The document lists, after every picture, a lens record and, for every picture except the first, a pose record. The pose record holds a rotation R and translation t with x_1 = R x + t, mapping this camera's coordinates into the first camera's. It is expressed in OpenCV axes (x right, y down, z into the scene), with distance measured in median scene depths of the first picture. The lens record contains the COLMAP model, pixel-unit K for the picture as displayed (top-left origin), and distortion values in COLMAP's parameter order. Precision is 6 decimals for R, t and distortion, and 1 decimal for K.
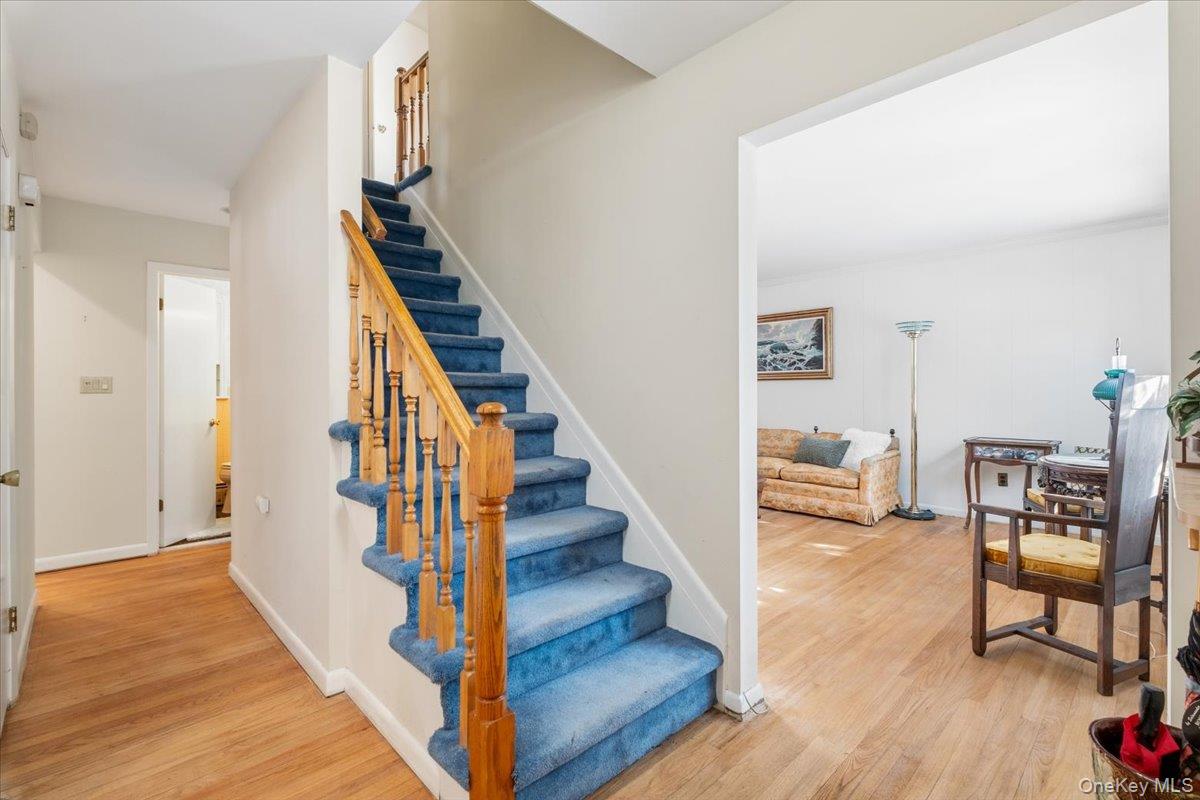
lens RADIAL K [[543.0, 0, 627.4], [0, 543.0, 392.4], [0, 0, 1]] dist [0.000270, -0.000183]
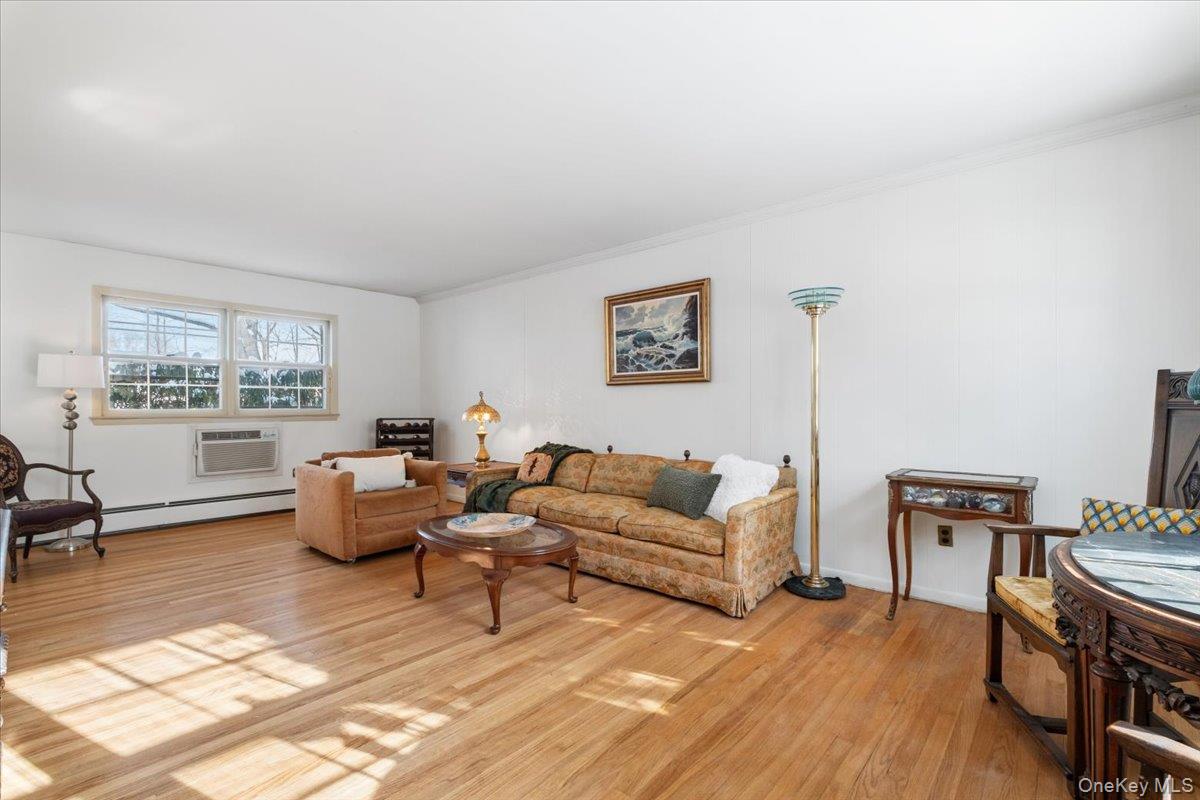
lens RADIAL K [[526.6, 0, 637.3], [0, 526.6, 409.8], [0, 0, 1]] dist [0.001339, -0.000024]
pose [[0.995553, -0.001139, 0.094199, 0.246761], [0.000682, 0.999988, 0.004889, 0.008553], [-0.094204, -0.004803, 0.995541, 0.378347]]
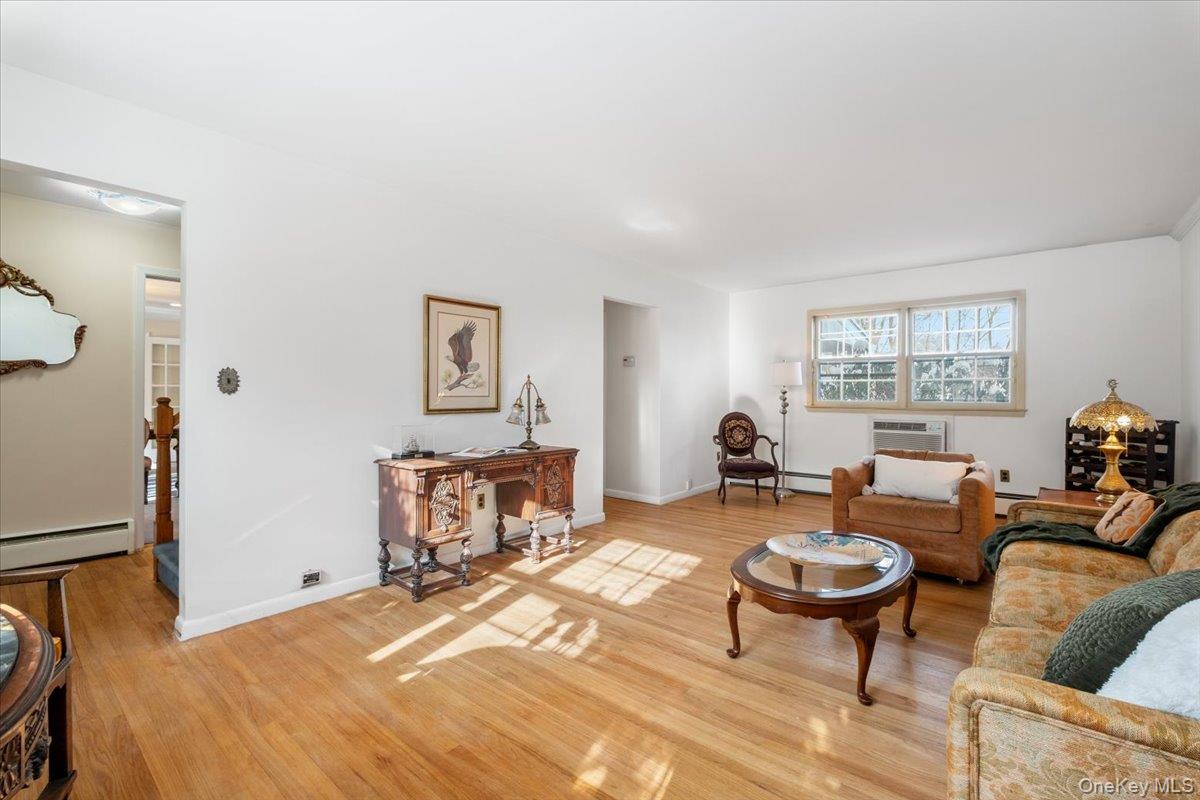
lens RADIAL K [[536.5, 0, 581.8], [0, 536.5, 402.6], [0, 0, 1]] dist [-0.000730, -0.000203]
pose [[0.051948, 0.018911, -0.998471, 0.603369], [-0.004325, 0.999816, 0.018712, -0.003207], [0.998640, 0.003346, 0.052021, 0.730627]]
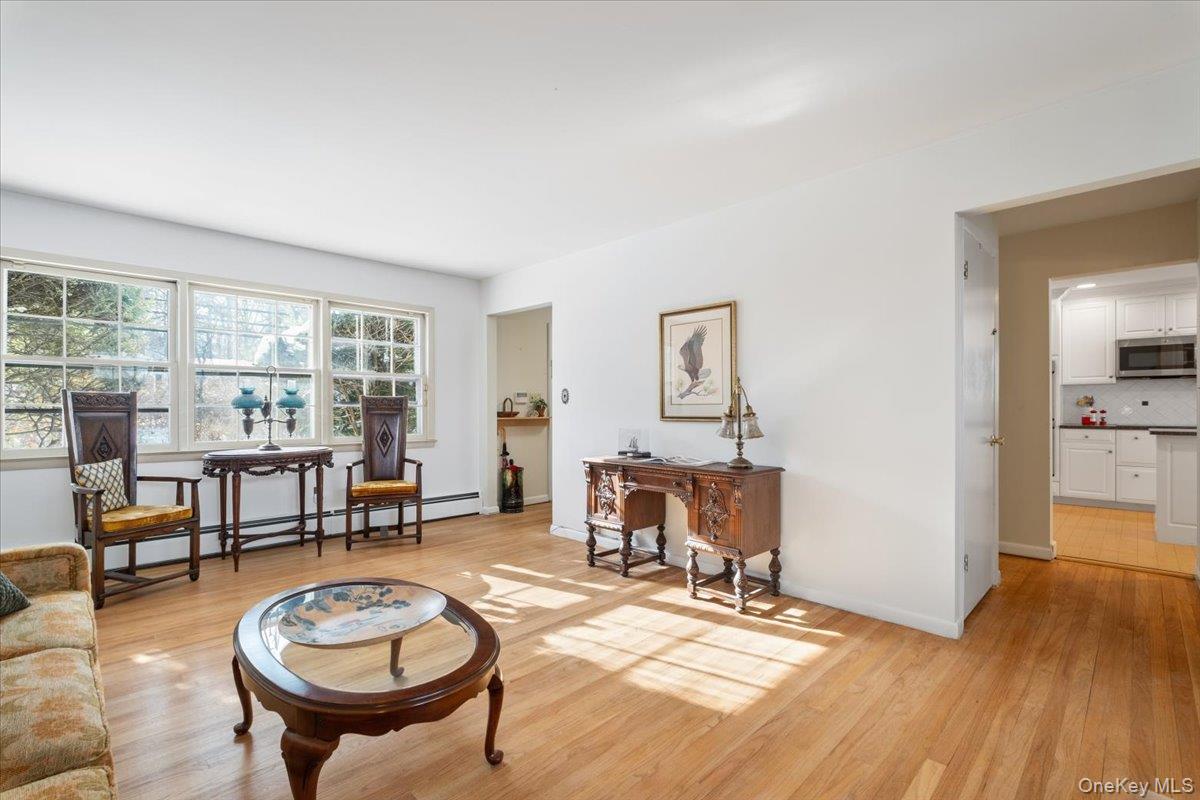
lens RADIAL K [[515.6, 0, 614.8], [0, 515.6, 403.2], [0, 0, 1]] dist [-0.000483, -0.007539]
pose [[-0.999953, 0.004837, 0.008382, -0.024536], [0.004762, 0.999949, -0.008937, 0.006850], [-0.008425, -0.008897, -0.999925, 1.289282]]
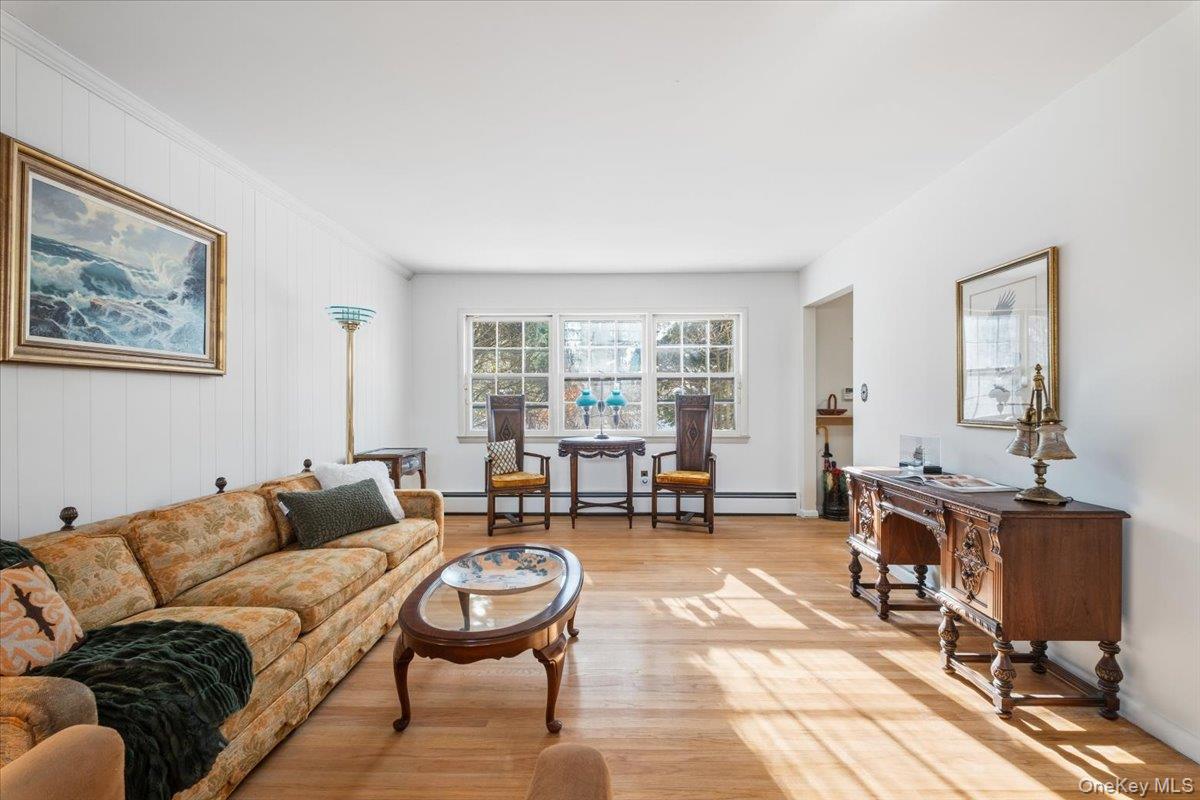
lens RADIAL K [[515.6, 0, 614.8], [0, 515.6, 403.2], [0, 0, 1]] dist [-0.000483, -0.007539]
pose [[-0.695081, 0.002858, 0.718926, -0.224053], [0.004285, 0.999991, 0.000167, 0.000183], [-0.718919, 0.003197, -0.695086, 1.189879]]
